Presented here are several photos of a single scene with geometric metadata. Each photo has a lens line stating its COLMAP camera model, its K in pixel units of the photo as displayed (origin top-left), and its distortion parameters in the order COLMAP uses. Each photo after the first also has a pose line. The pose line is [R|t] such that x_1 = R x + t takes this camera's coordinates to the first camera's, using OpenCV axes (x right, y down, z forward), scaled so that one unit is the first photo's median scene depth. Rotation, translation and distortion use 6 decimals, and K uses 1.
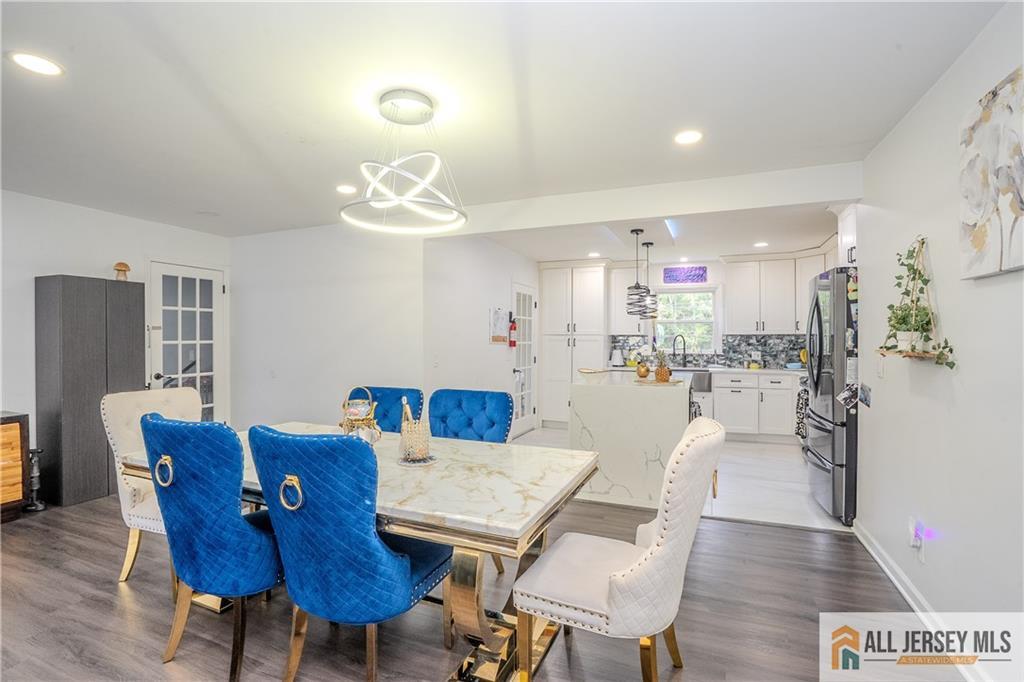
lens RADIAL K [[472.8, 0, 512.0], [0, 472.8, 341.0], [0, 0, 1]] dist [-0.051336, 0.021082]
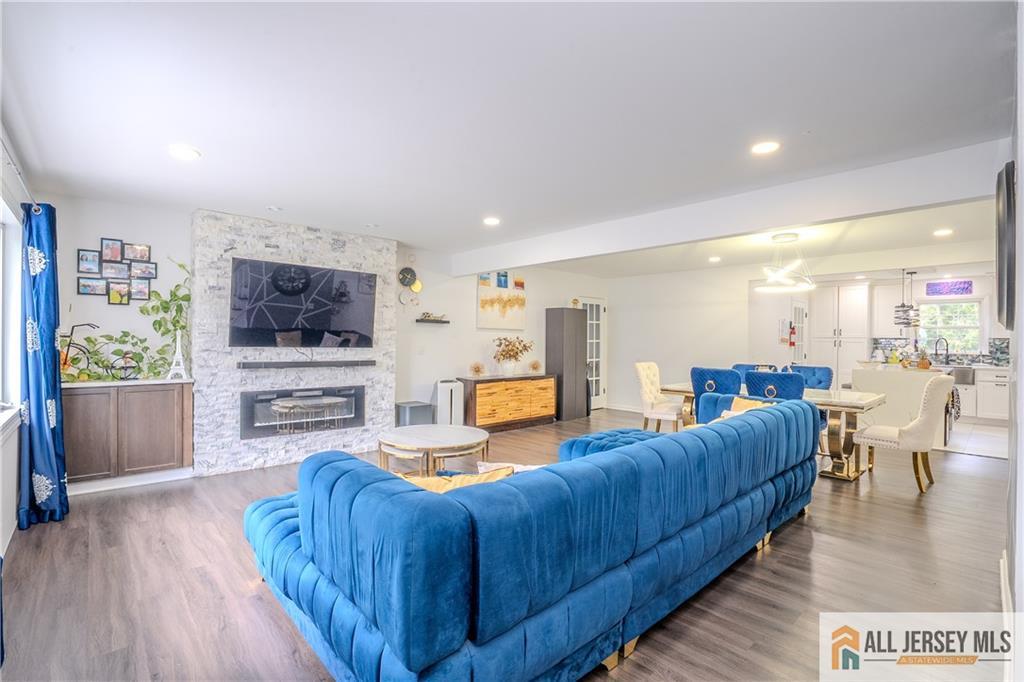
lens RADIAL K [[476.8, 0, 510.1], [0, 476.8, 339.0], [0, 0, 1]] dist [-0.053080, 0.024052]
pose [[0.912581, 0.007114, -0.408833, -0.194472], [-0.008703, 0.999960, -0.002028, 0.001329], [0.408802, 0.005409, 0.912607, -0.617727]]
